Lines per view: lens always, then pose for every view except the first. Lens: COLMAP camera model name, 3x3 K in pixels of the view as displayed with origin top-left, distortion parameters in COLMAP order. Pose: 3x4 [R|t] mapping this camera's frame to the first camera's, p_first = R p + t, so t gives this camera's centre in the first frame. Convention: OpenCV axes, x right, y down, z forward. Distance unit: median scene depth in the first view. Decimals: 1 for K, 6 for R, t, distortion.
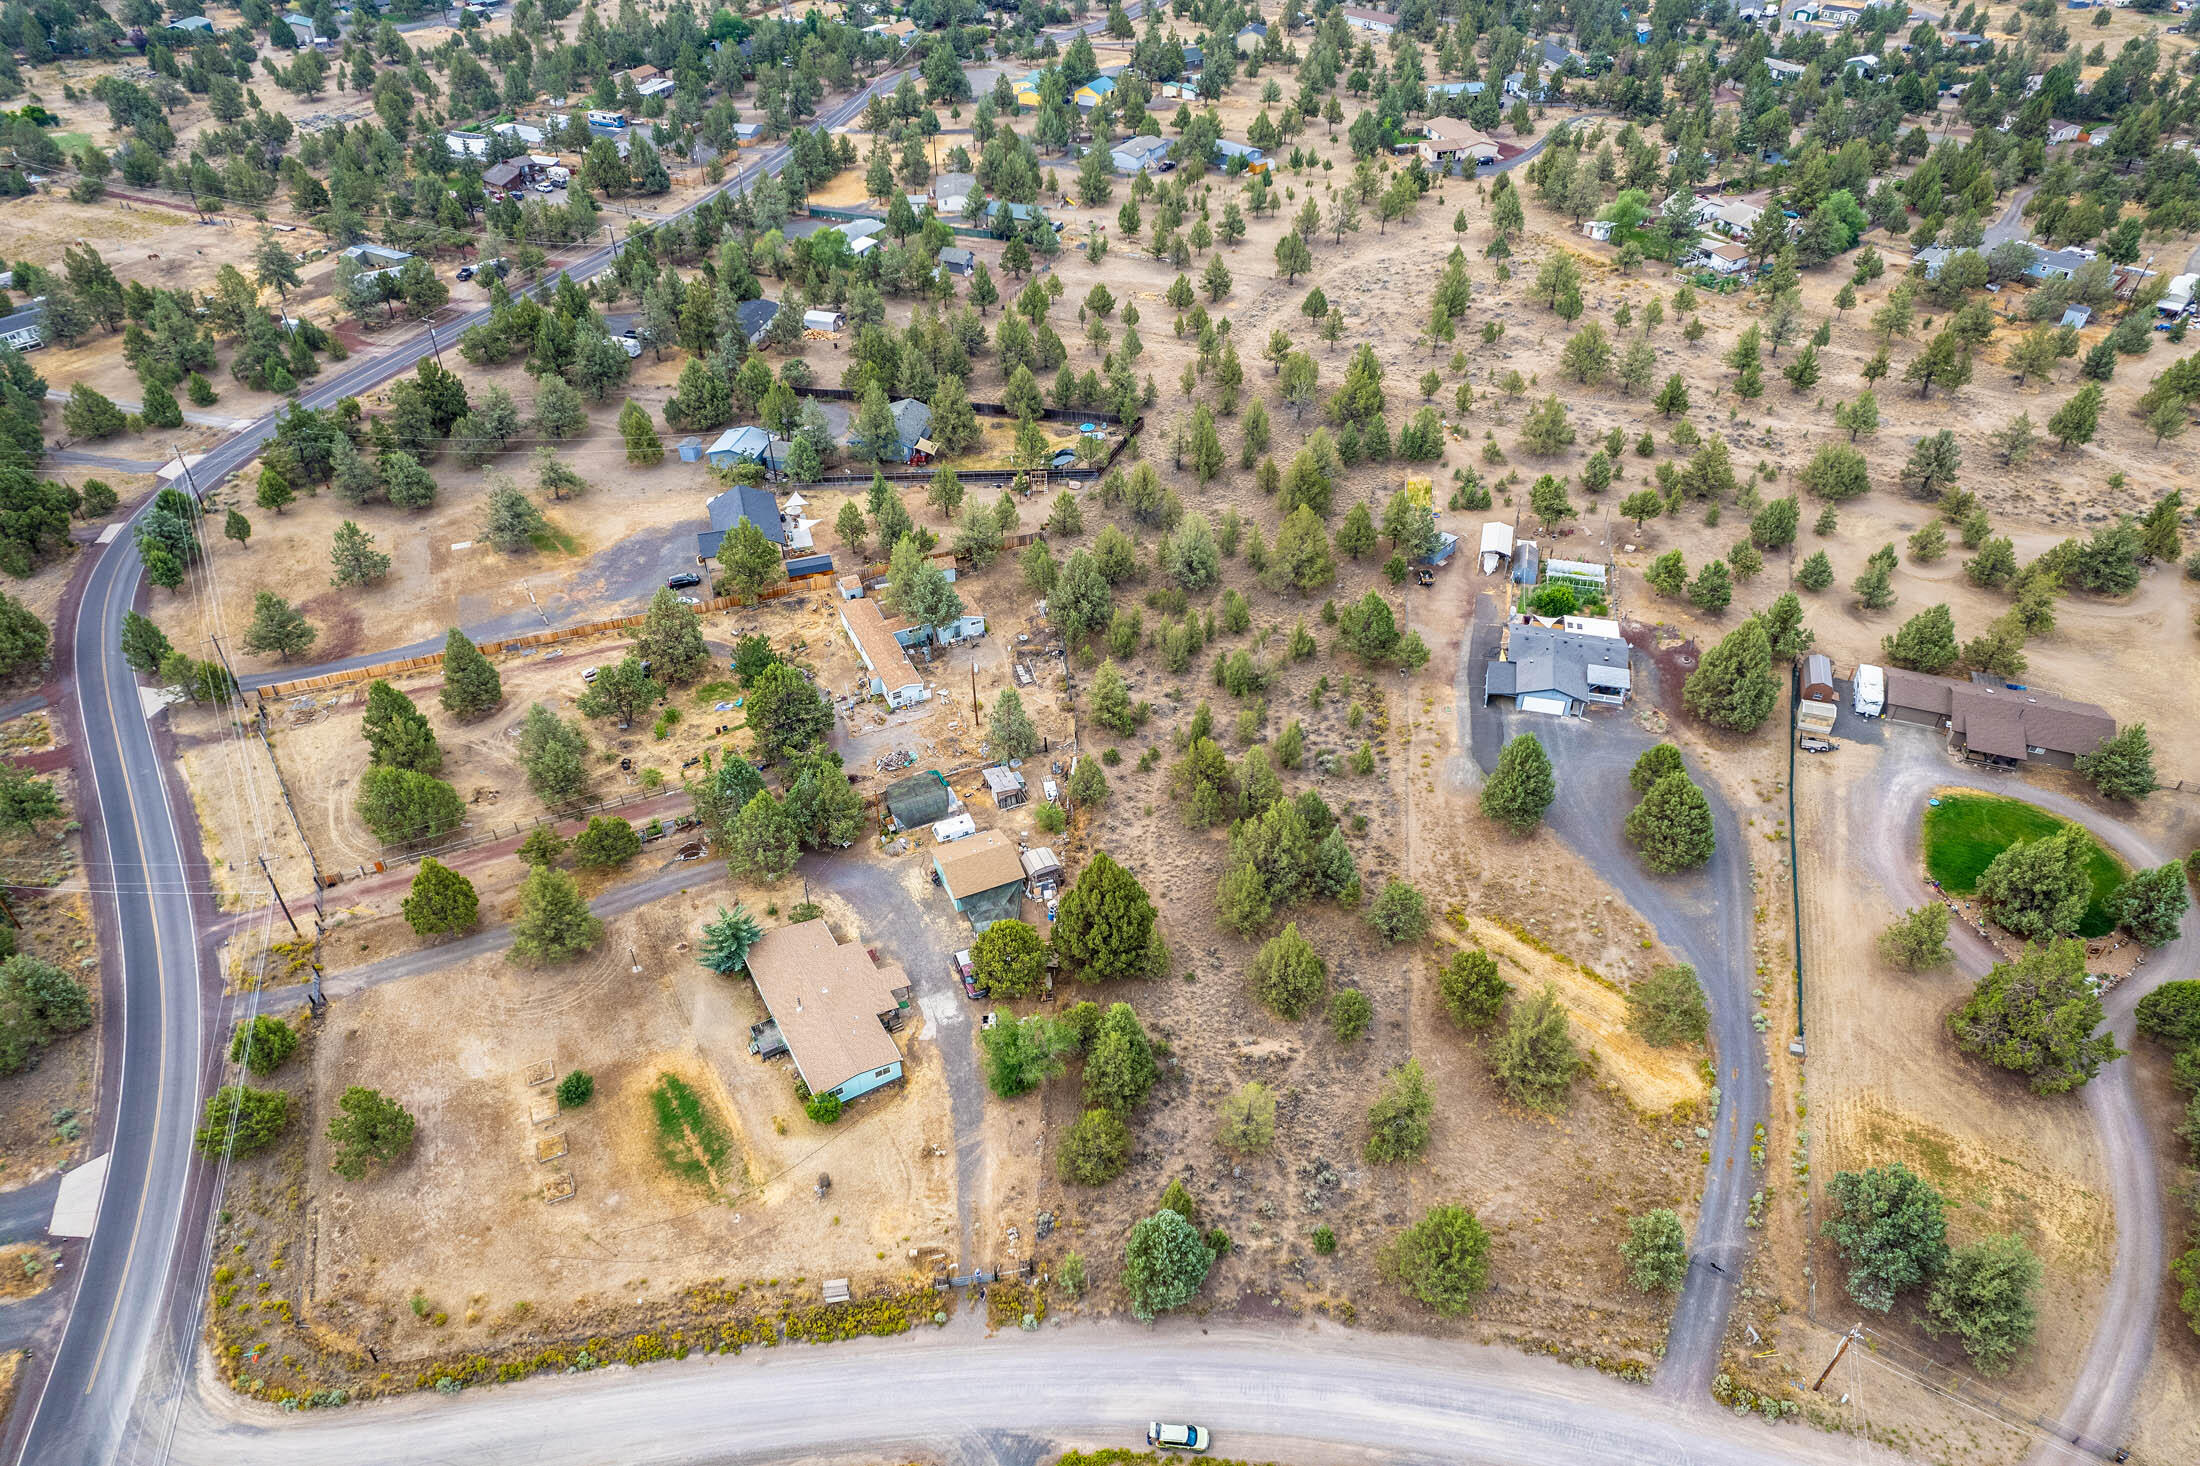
lens RADIAL K [[1407.7, 0, 1113.3], [0, 1407.7, 734.4], [0, 0, 1]] dist [-0.075454, 0.064363]
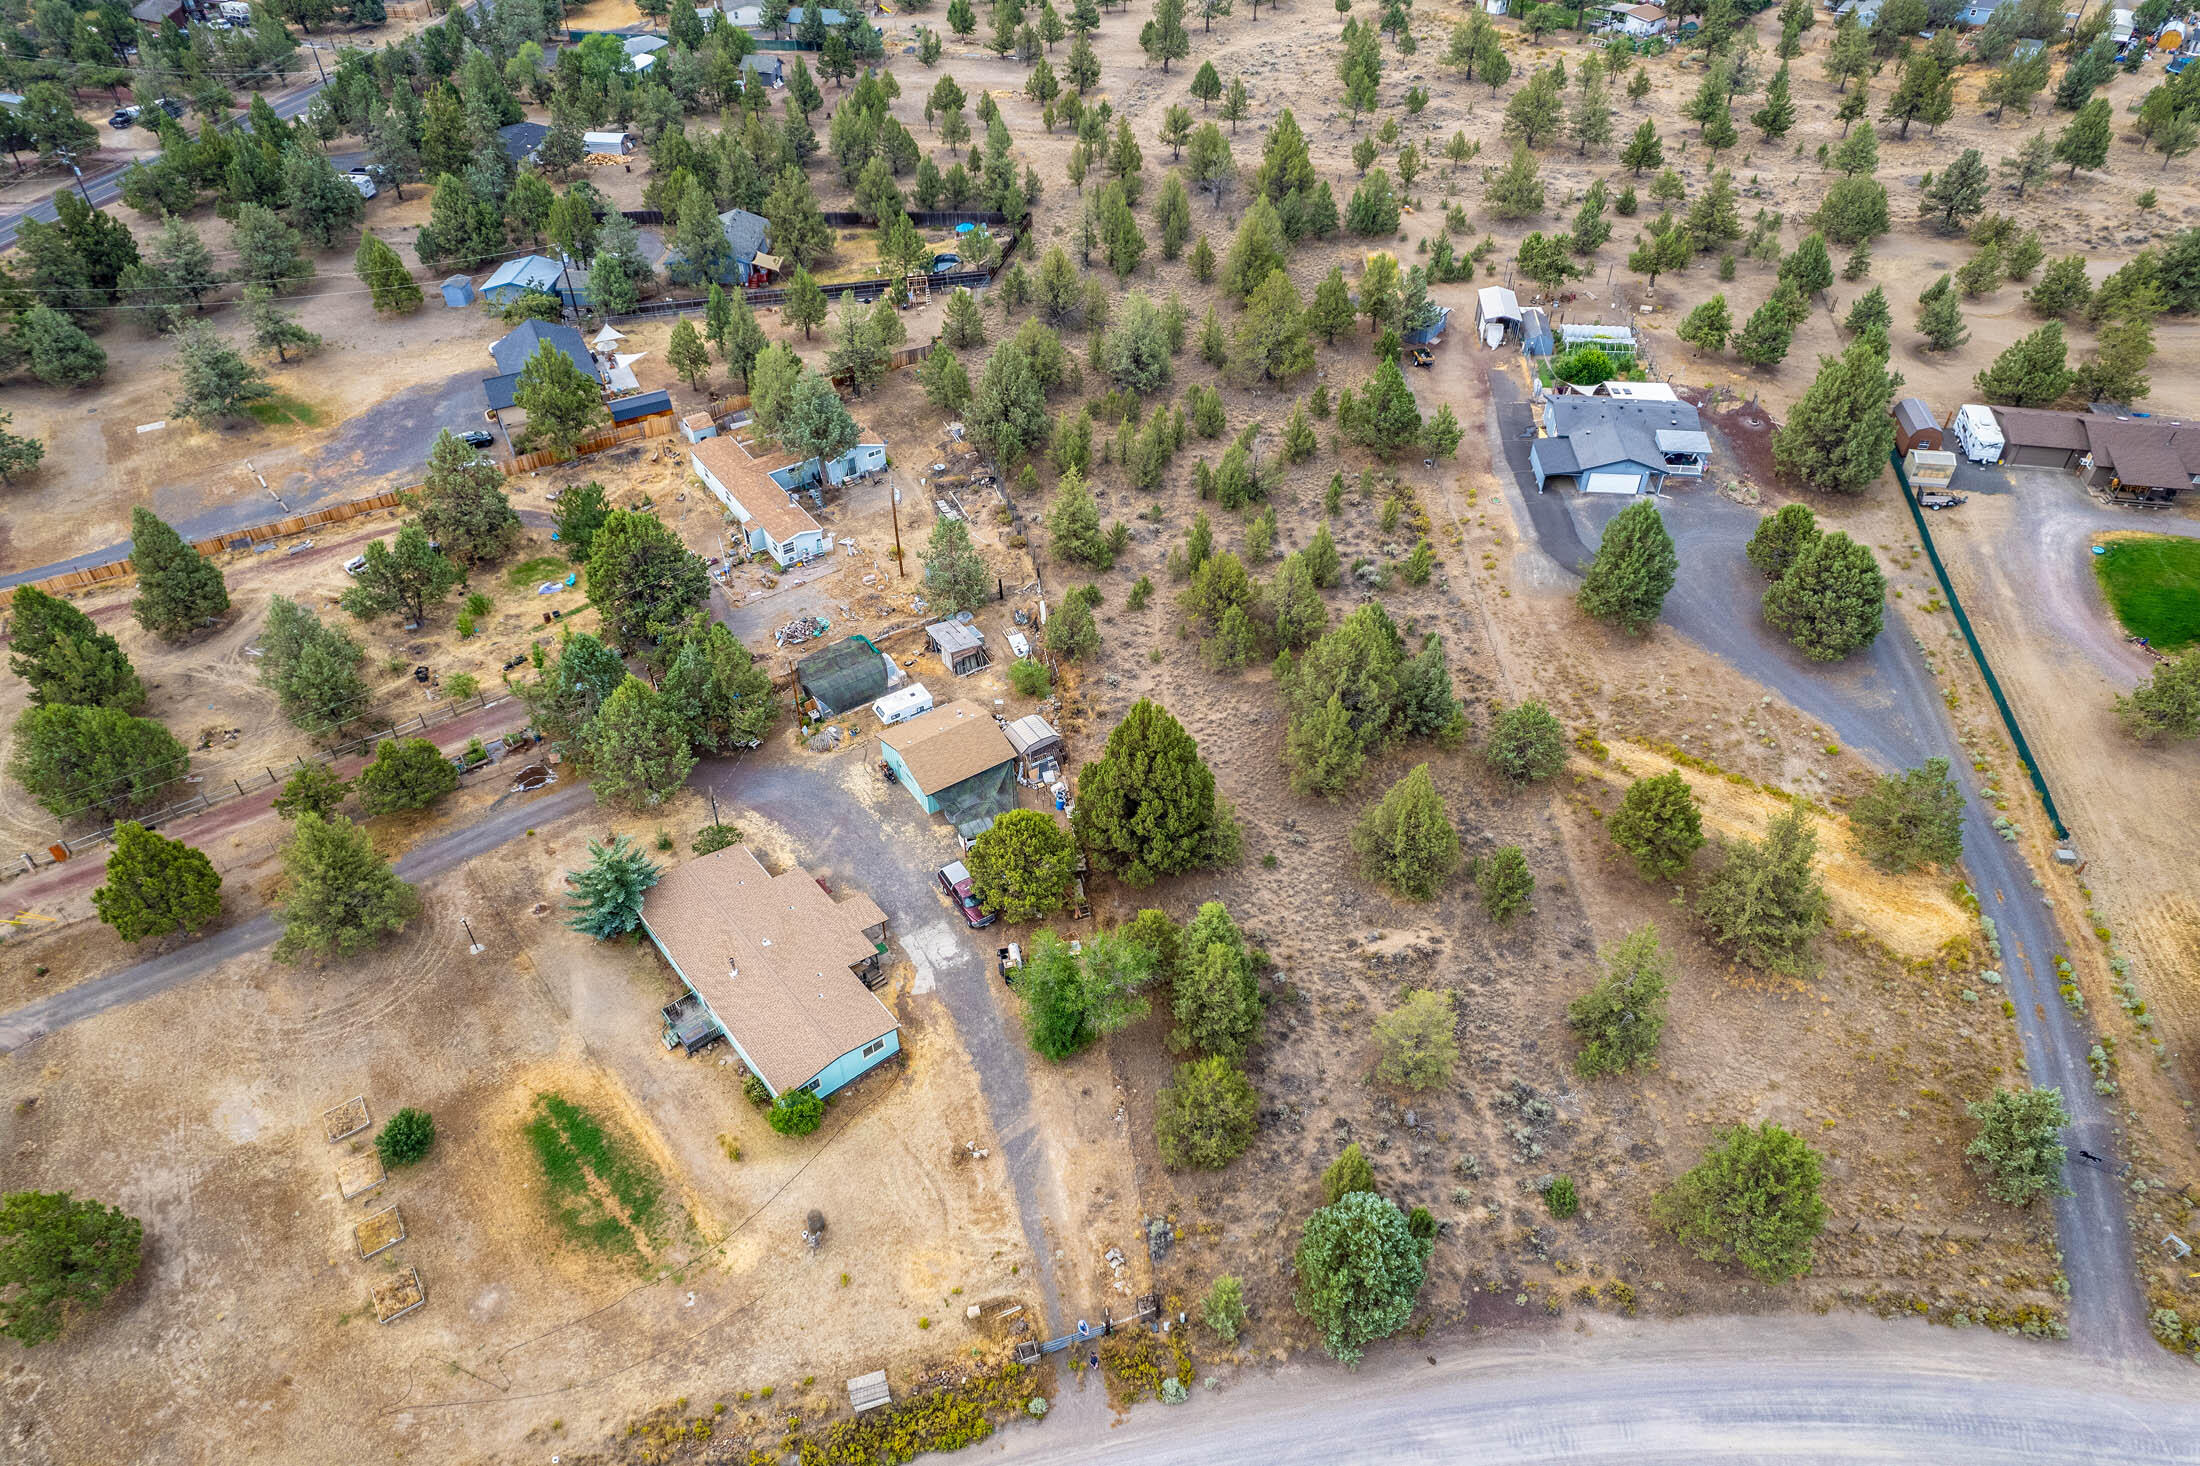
lens RADIAL K [[1407.7, 0, 1111.3], [0, 1407.7, 732.6], [0, 0, 1]] dist [-0.075454, 0.064363]
pose [[0.985949, -0.108743, 0.126806, -0.091203], [0.103084, 0.993396, 0.050383, 0.050597], [-0.131447, -0.036604, 0.990647, 0.239845]]
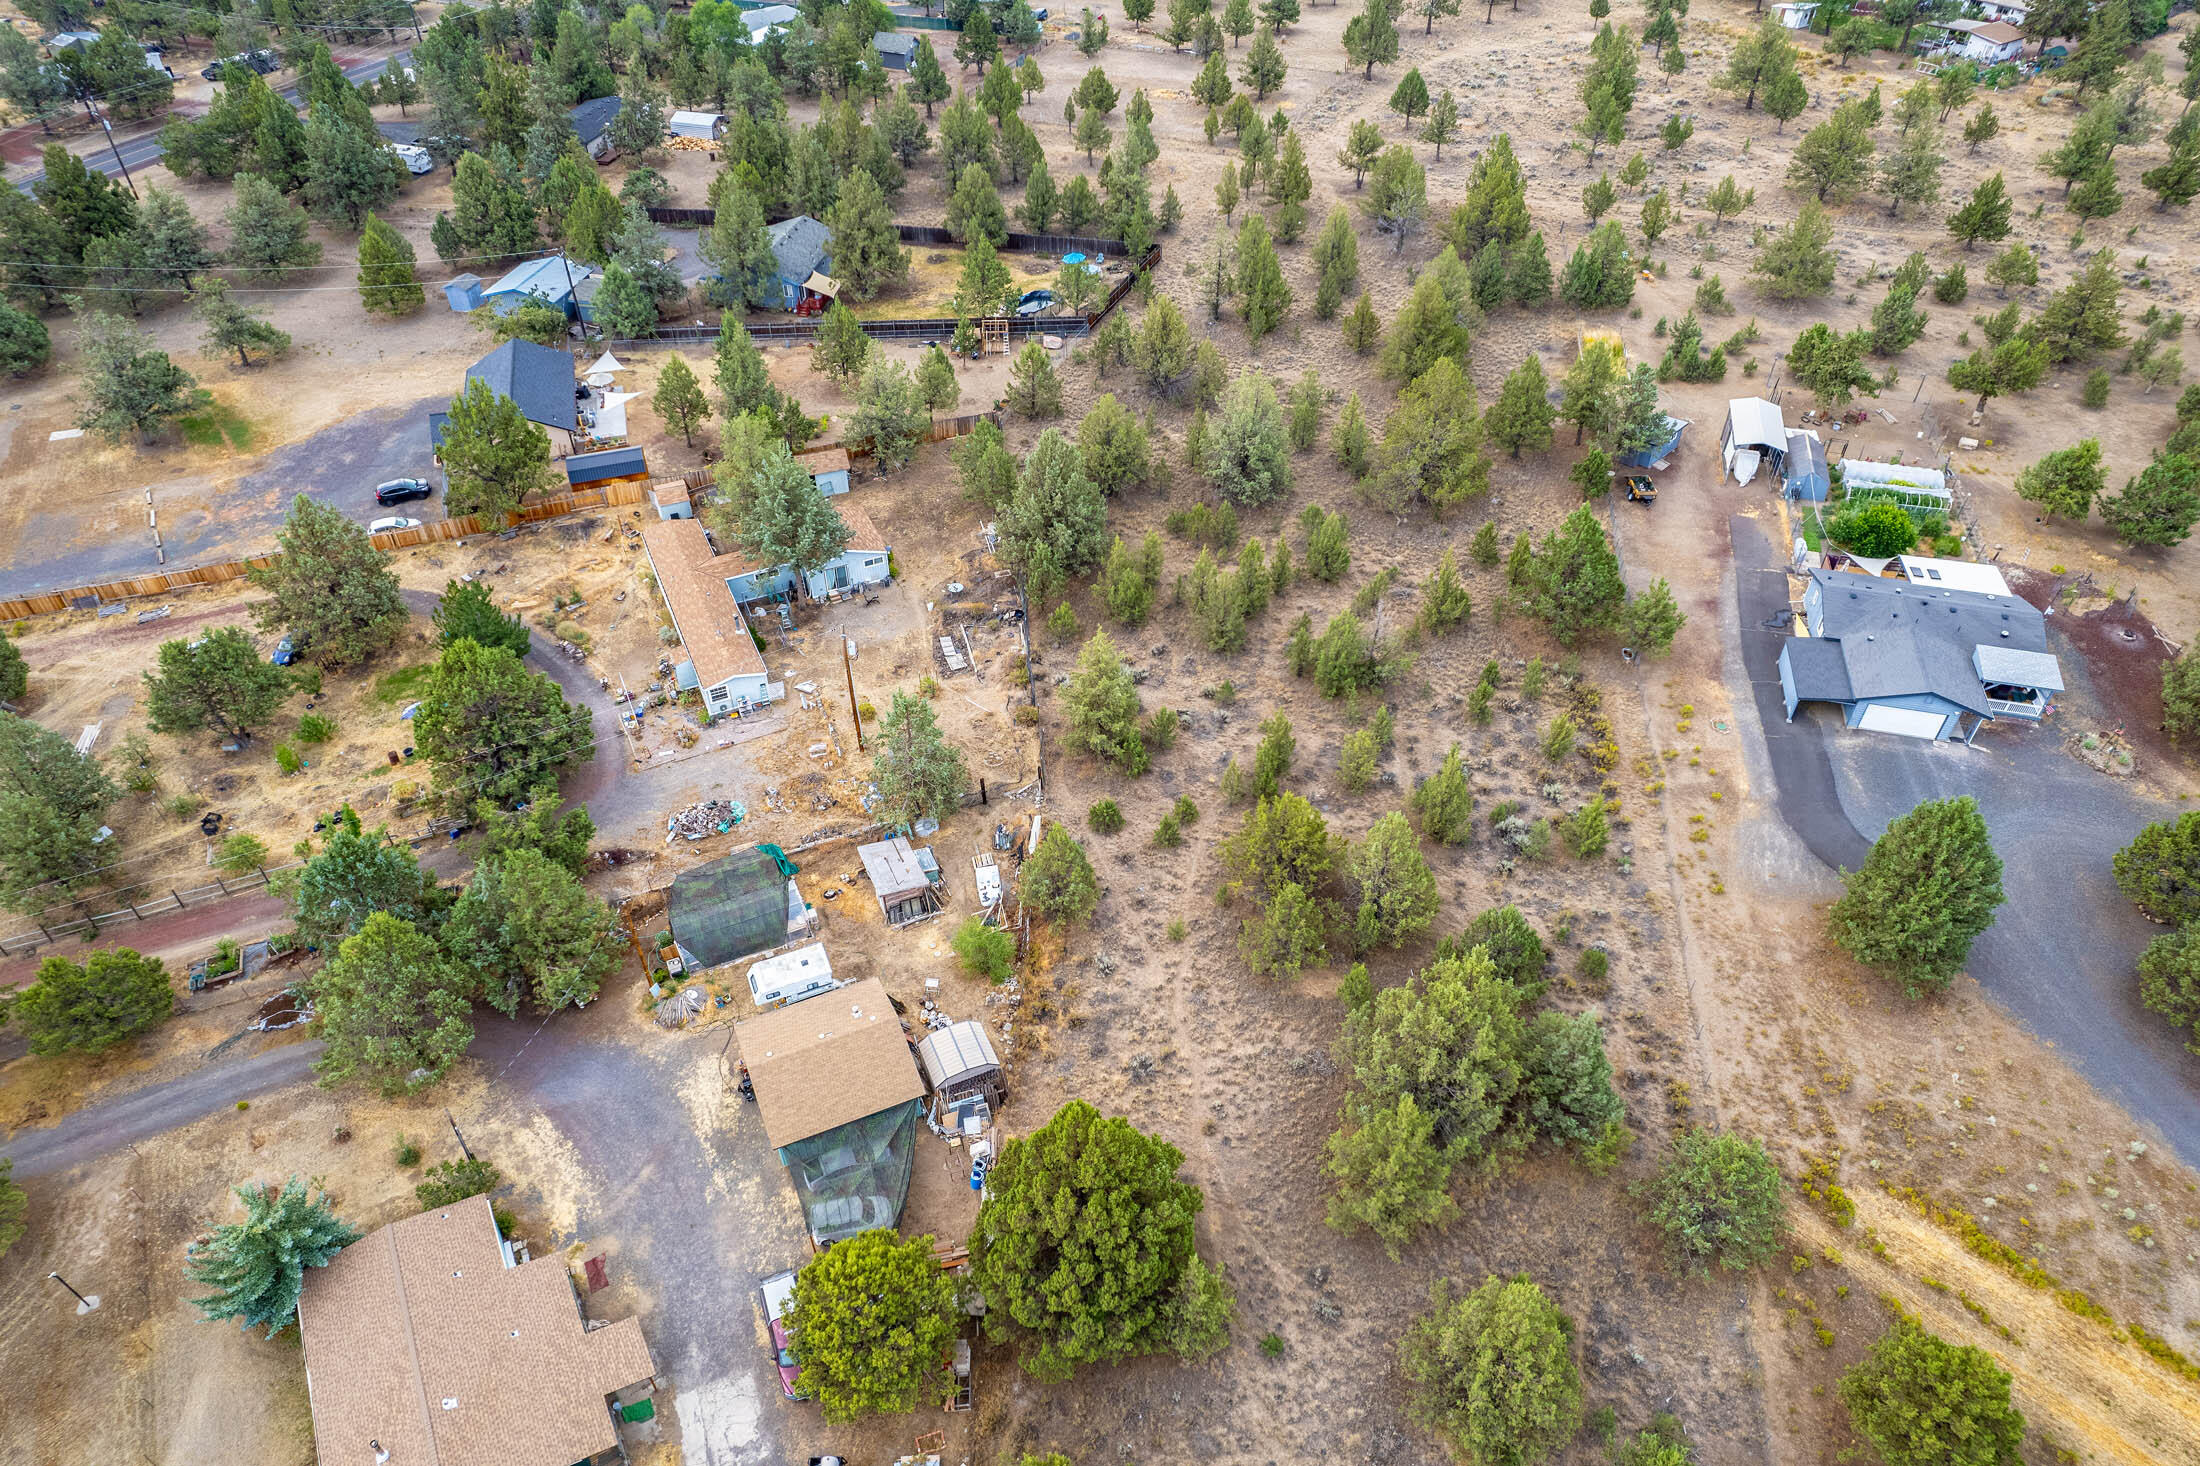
lens RADIAL K [[1407.7, 0, 1108.4], [0, 1407.7, 739.3], [0, 0, 1]] dist [-0.075454, 0.064363]
pose [[0.999978, 0.004787, -0.004653, 0.001962], [-0.004555, 0.998805, 0.048653, -0.037977], [0.004880, -0.048630, 0.998805, 0.456626]]
